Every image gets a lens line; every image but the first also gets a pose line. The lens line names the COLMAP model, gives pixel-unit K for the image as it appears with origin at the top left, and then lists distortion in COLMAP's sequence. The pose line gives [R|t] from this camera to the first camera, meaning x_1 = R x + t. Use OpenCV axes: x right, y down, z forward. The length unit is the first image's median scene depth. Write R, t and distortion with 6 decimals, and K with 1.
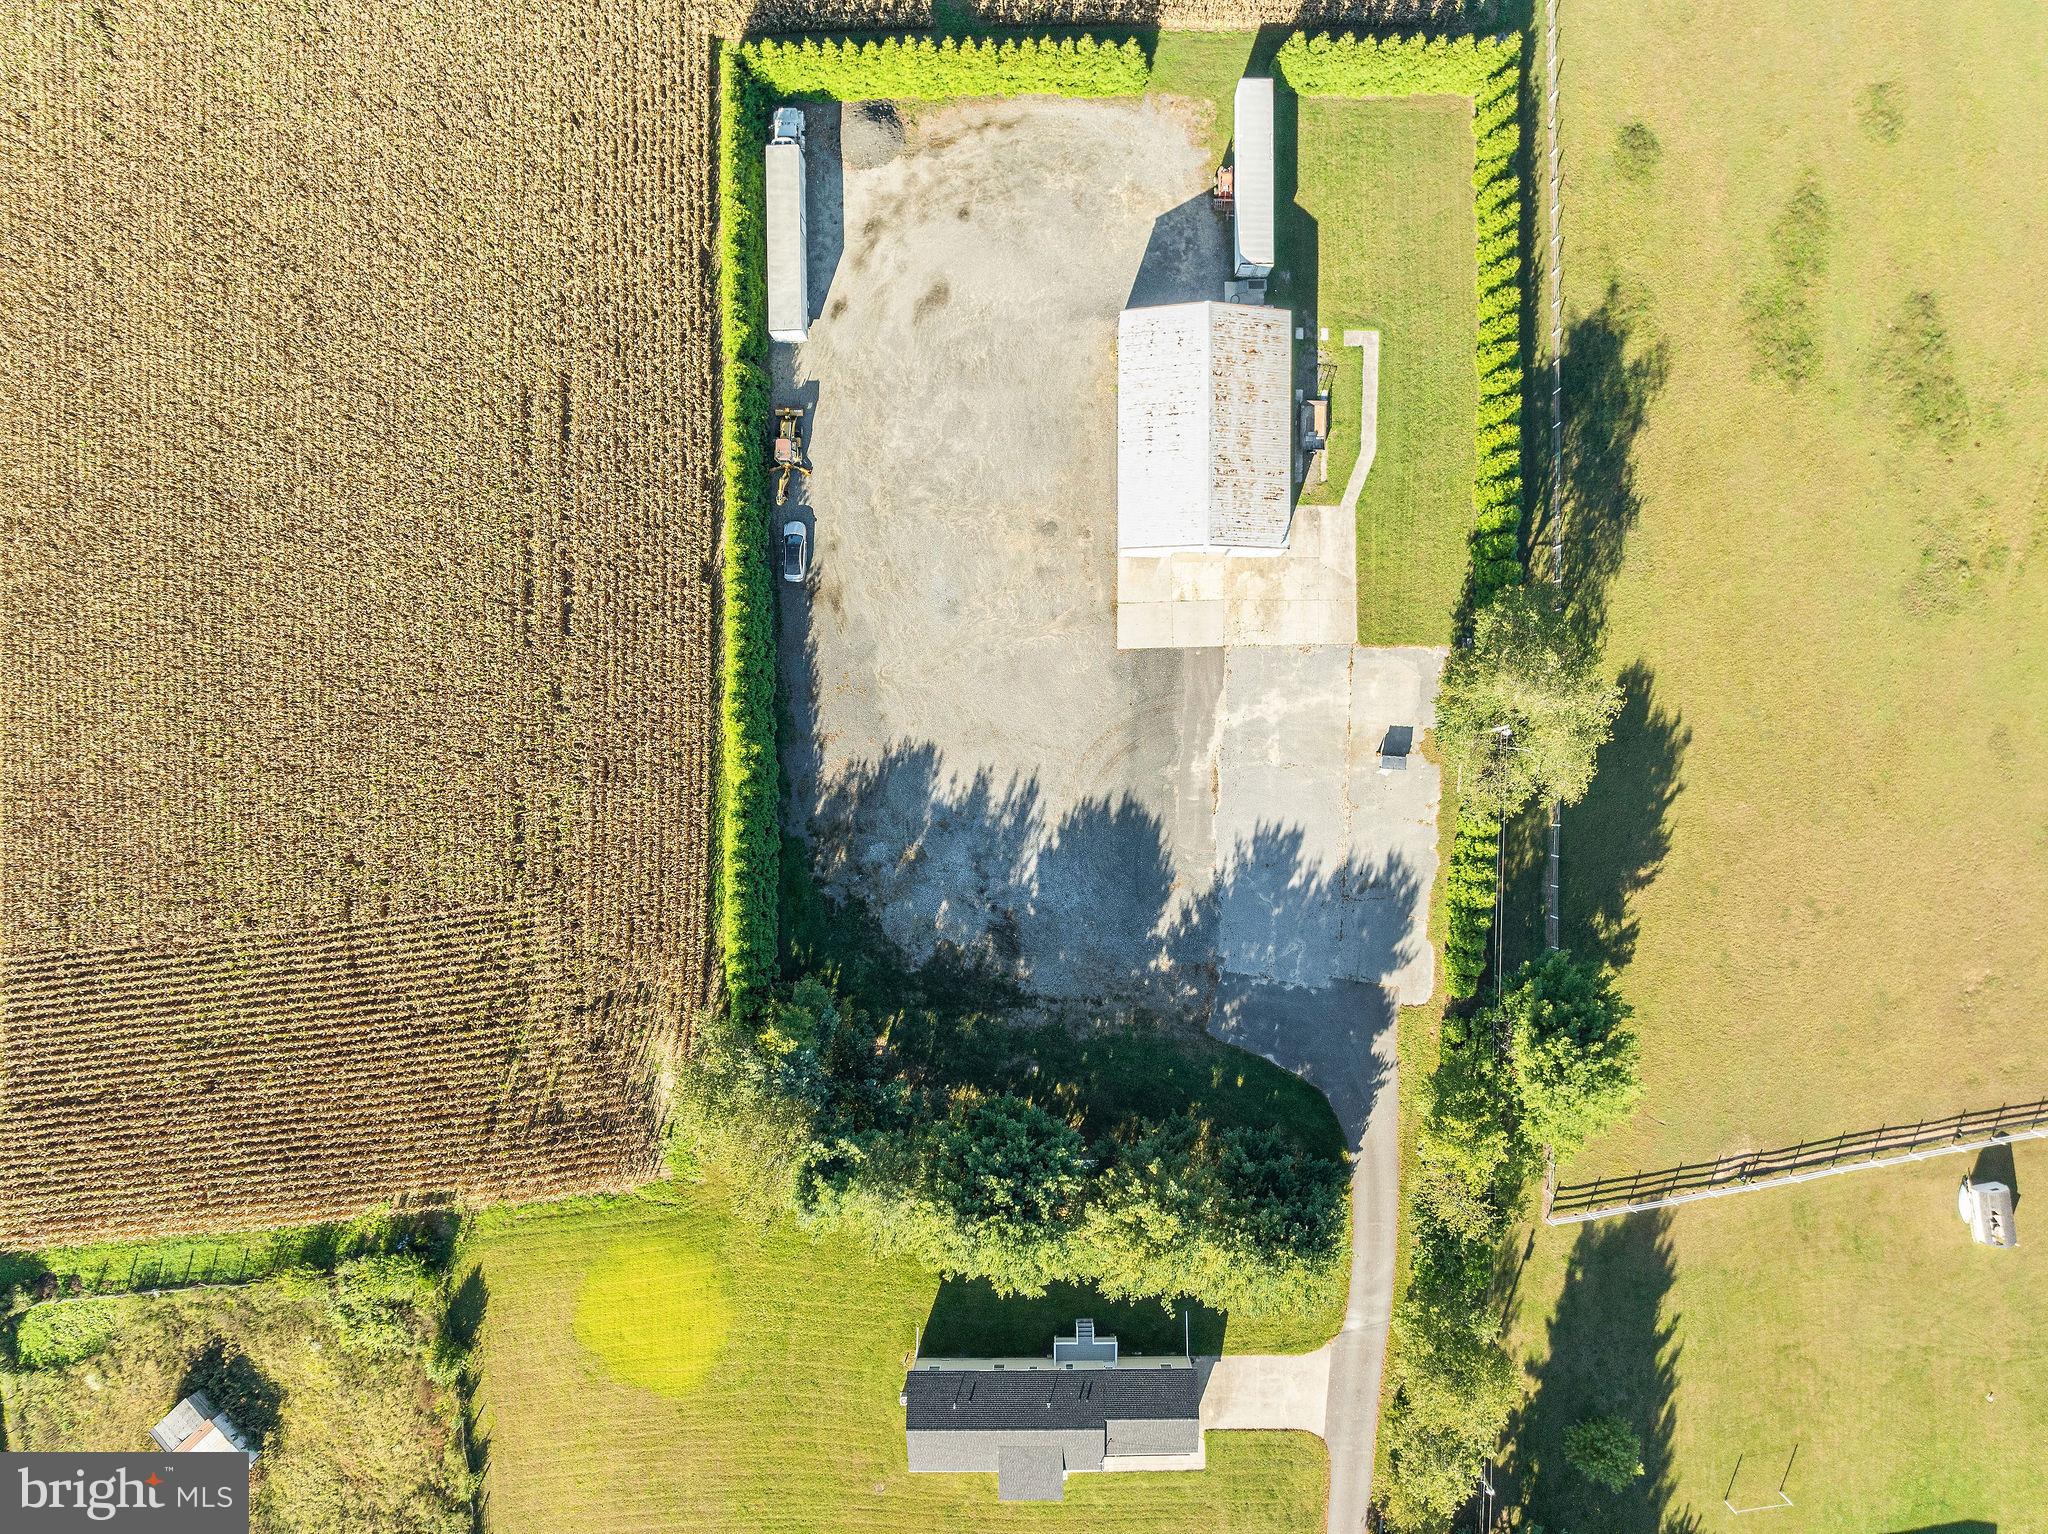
lens RADIAL K [[1431.4, 0, 1022.4], [0, 1431.4, 793.0], [0, 0, 1]] dist [-0.065634, 0.040503]
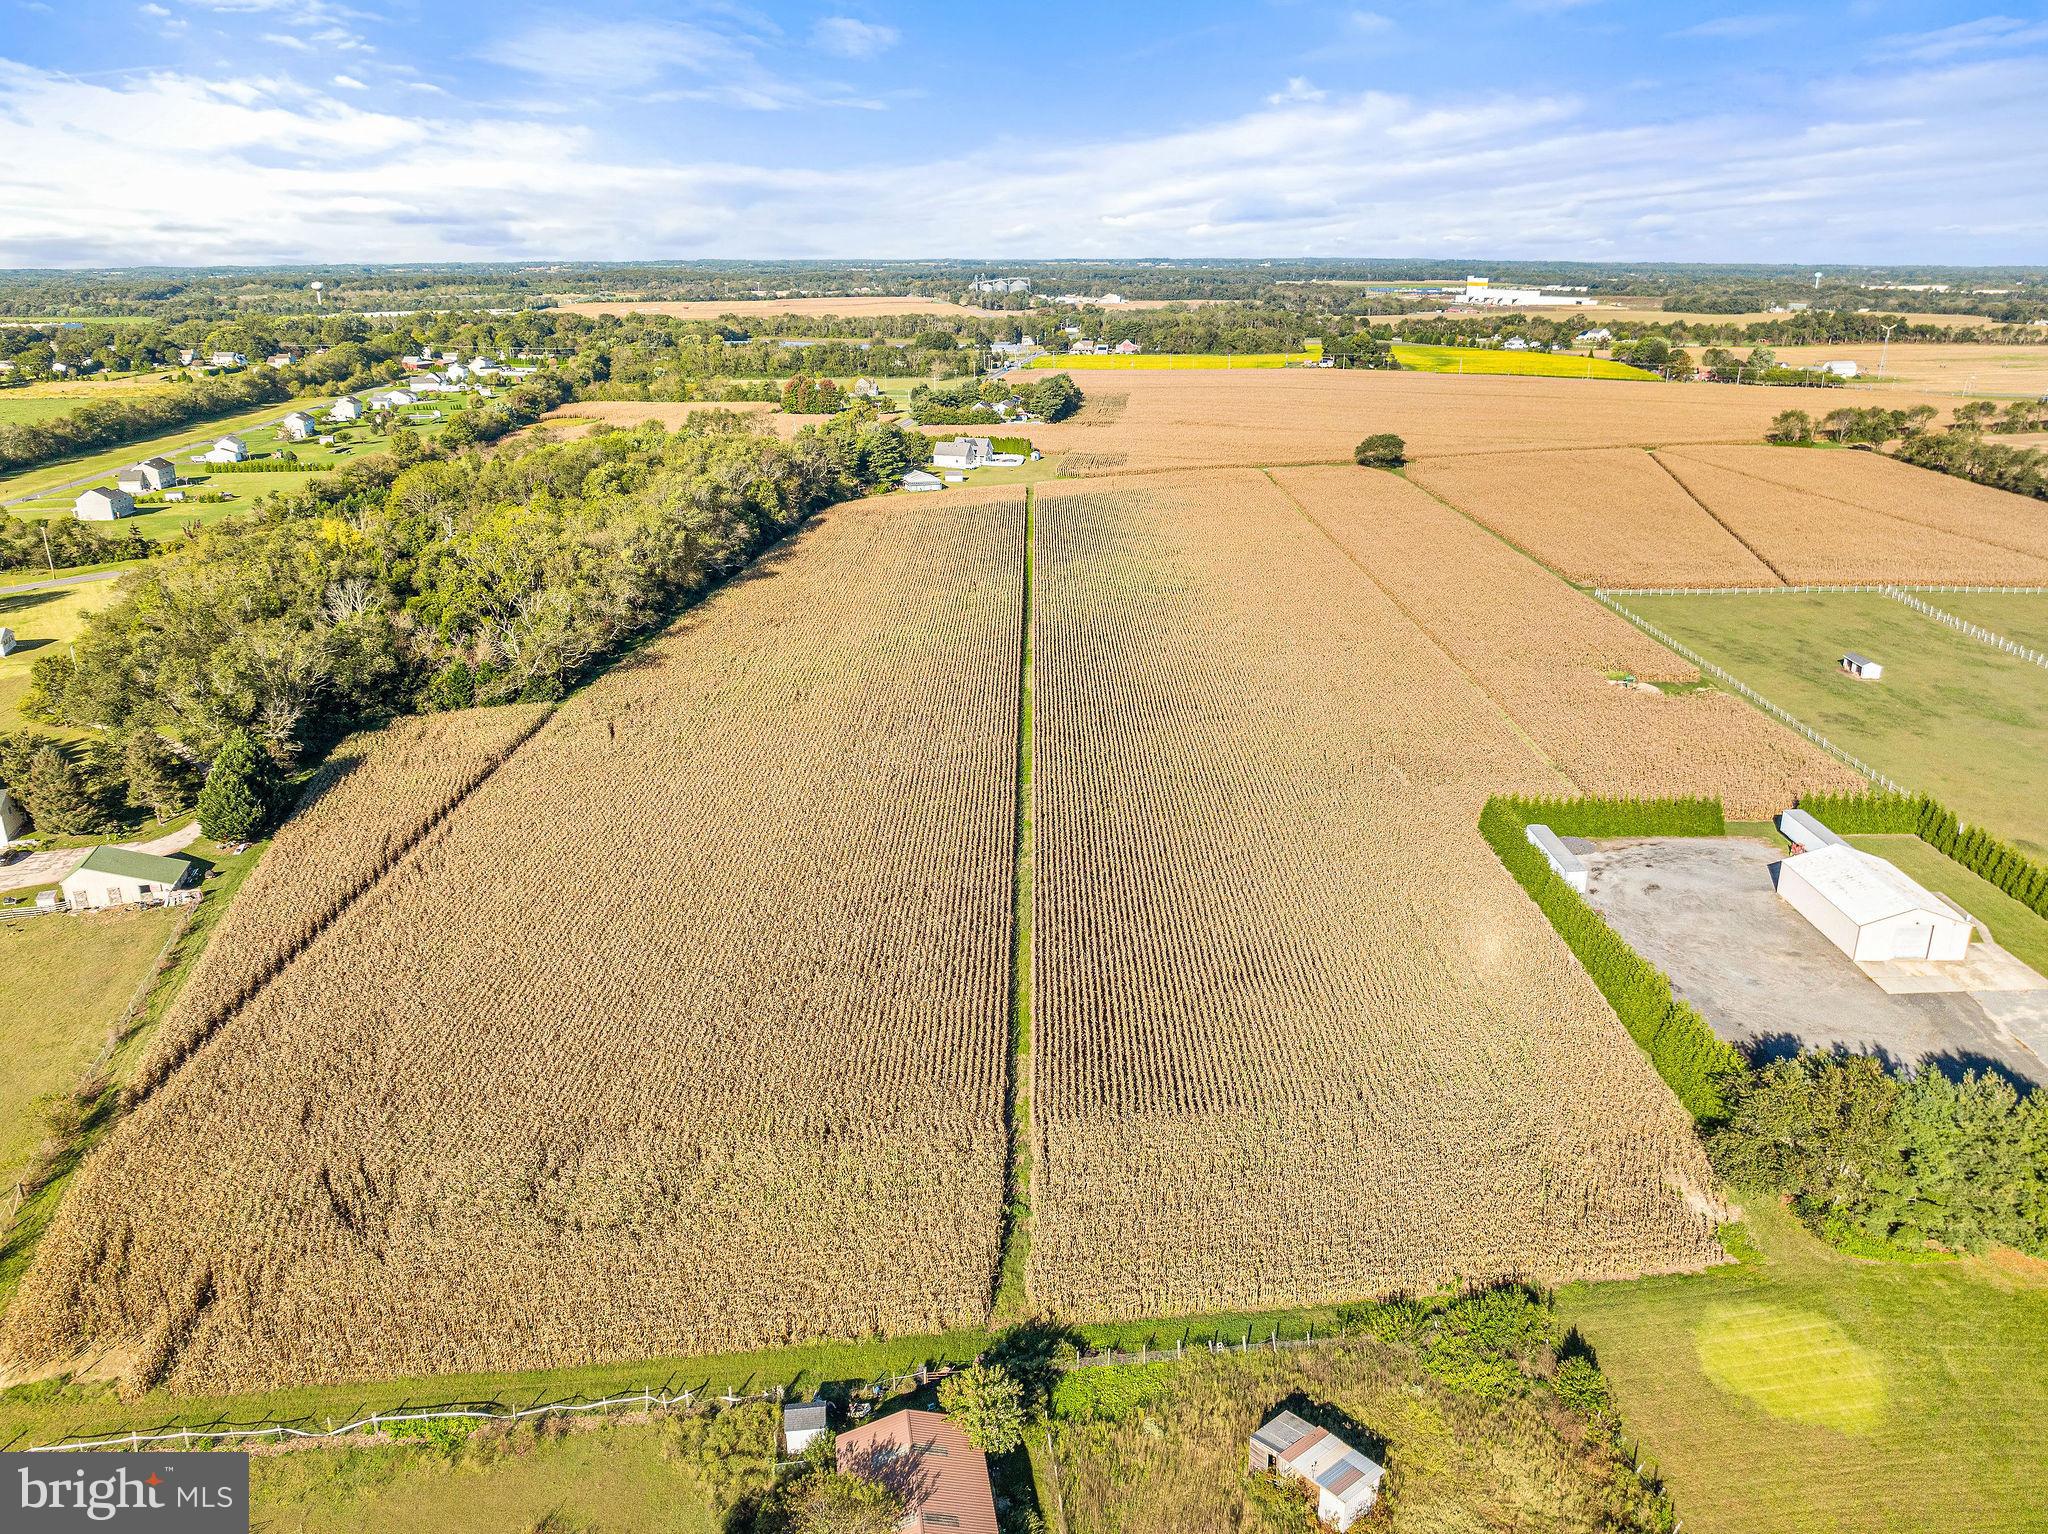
lens RADIAL K [[1435.8, 0, 1024.0], [0, 1435.8, 767.0], [0, 0, 1]] dist [-0.038292, 0.002610]
pose [[0.999937, 0.008727, -0.007083, -0.744061], [-0.009610, 0.337087, -0.941424, 1.095536], [-0.005828, 0.941433, 0.337150, 0.352012]]
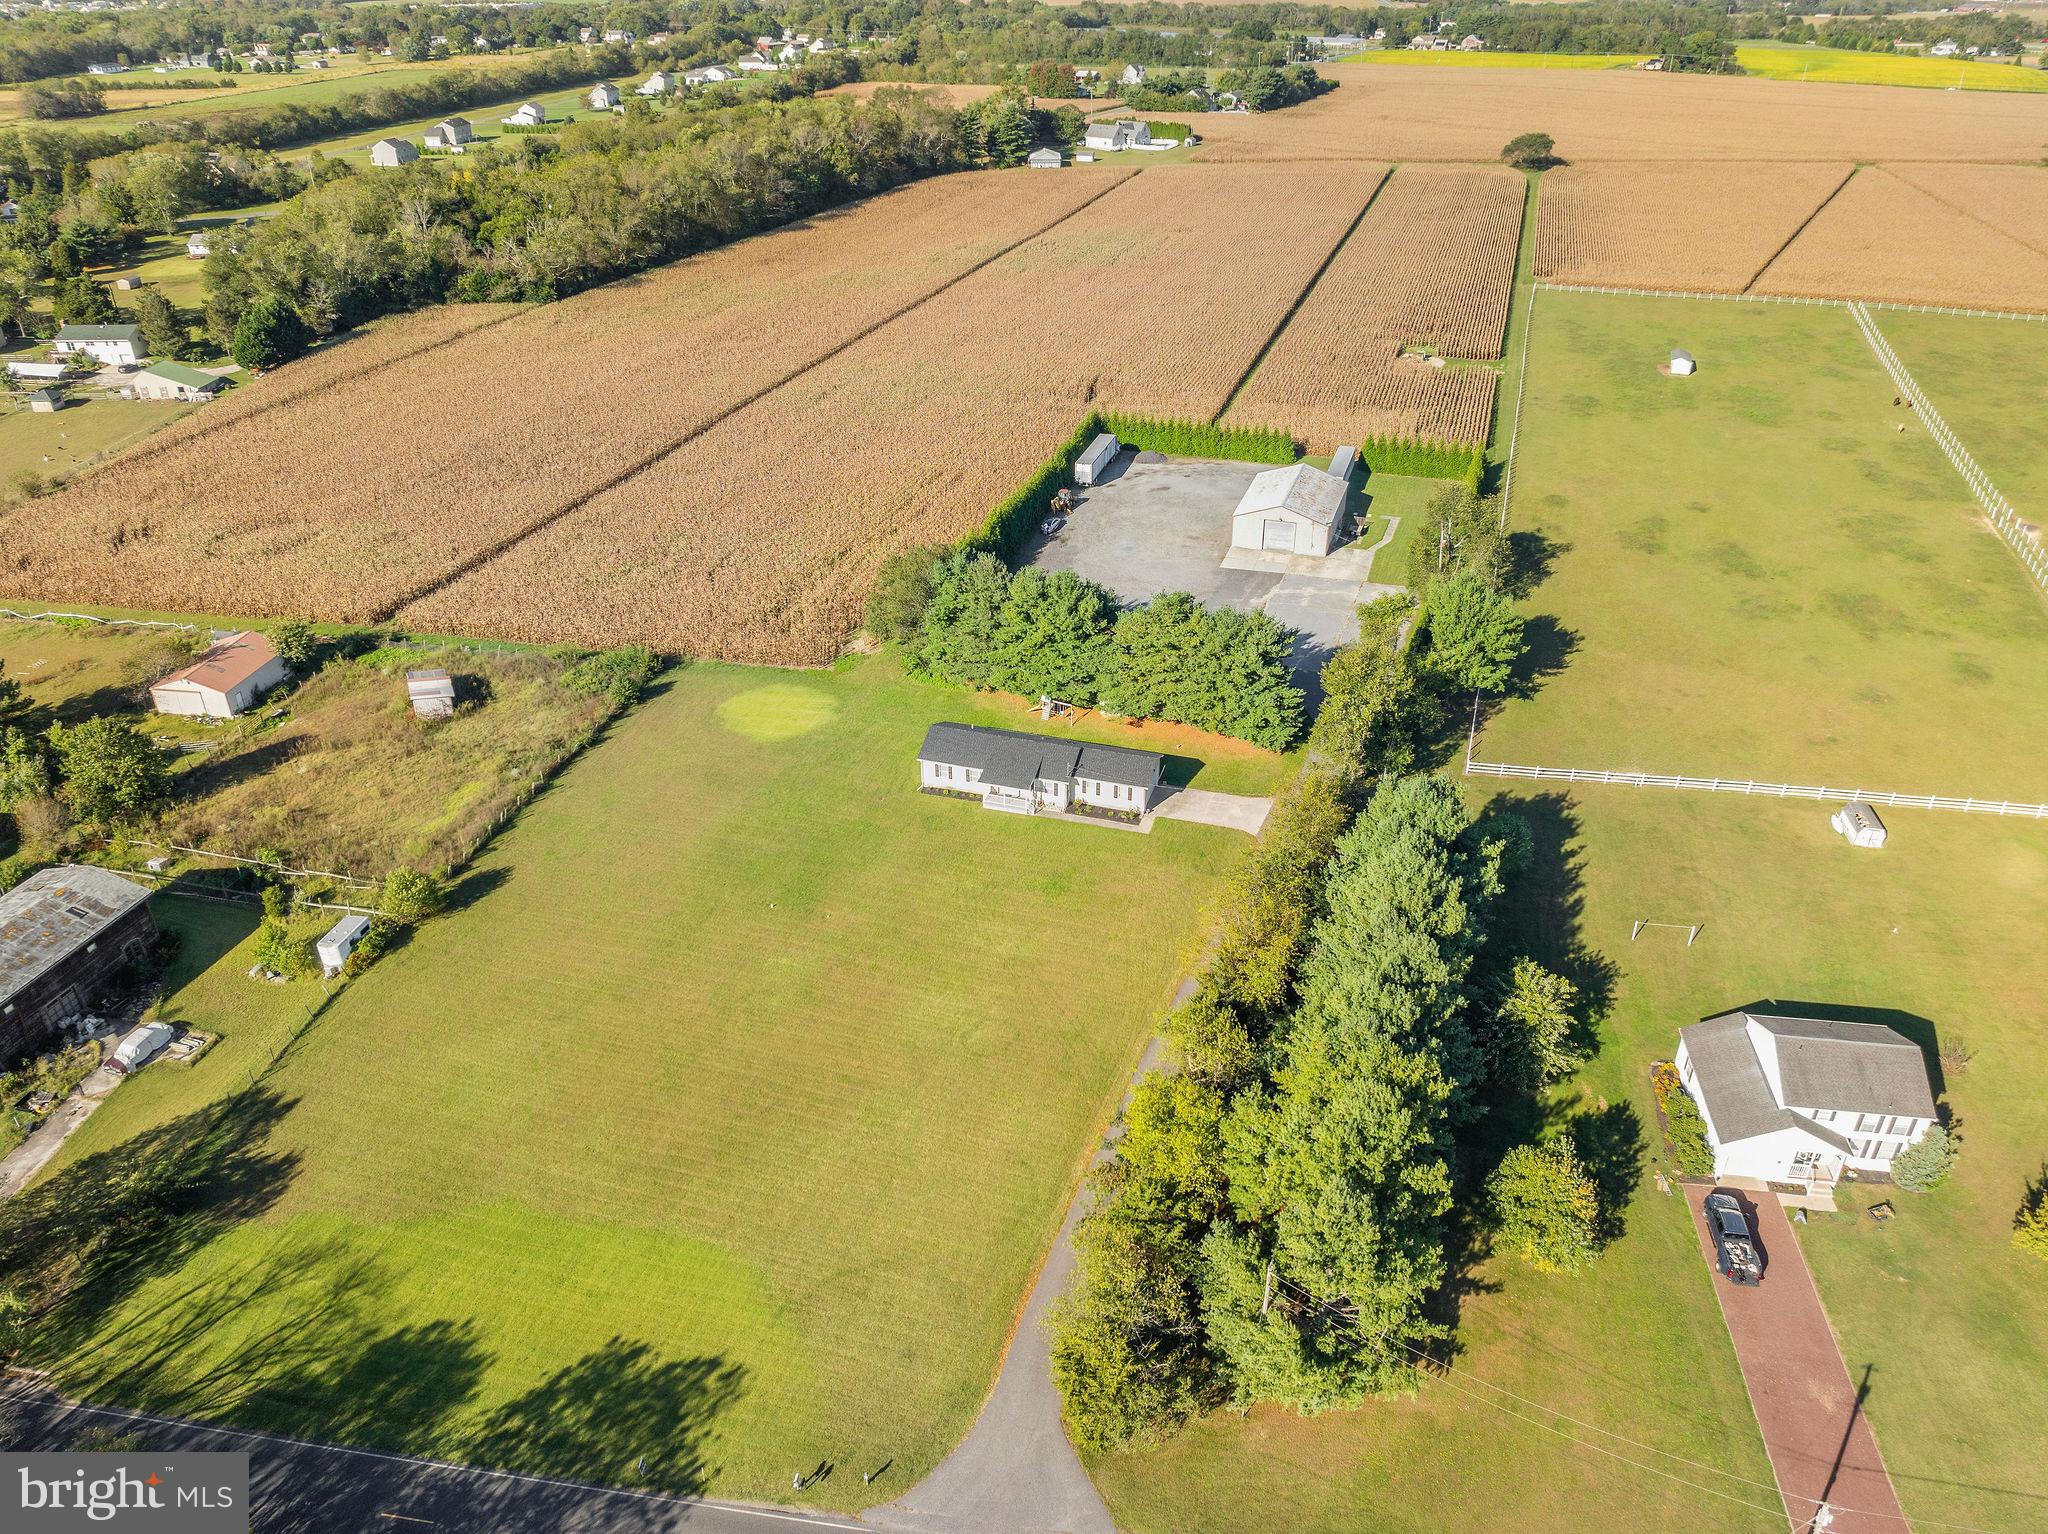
lens RADIAL K [[1432.9, 0, 1005.8], [0, 1432.9, 771.8], [0, 0, 1]] dist [-0.068171, 0.041217]
pose [[0.944088, 0.168341, -0.283477, 0.343007], [-0.329694, 0.482201, -0.811655, 1.434623], [0.000058, 0.859735, 0.510741, 0.362582]]
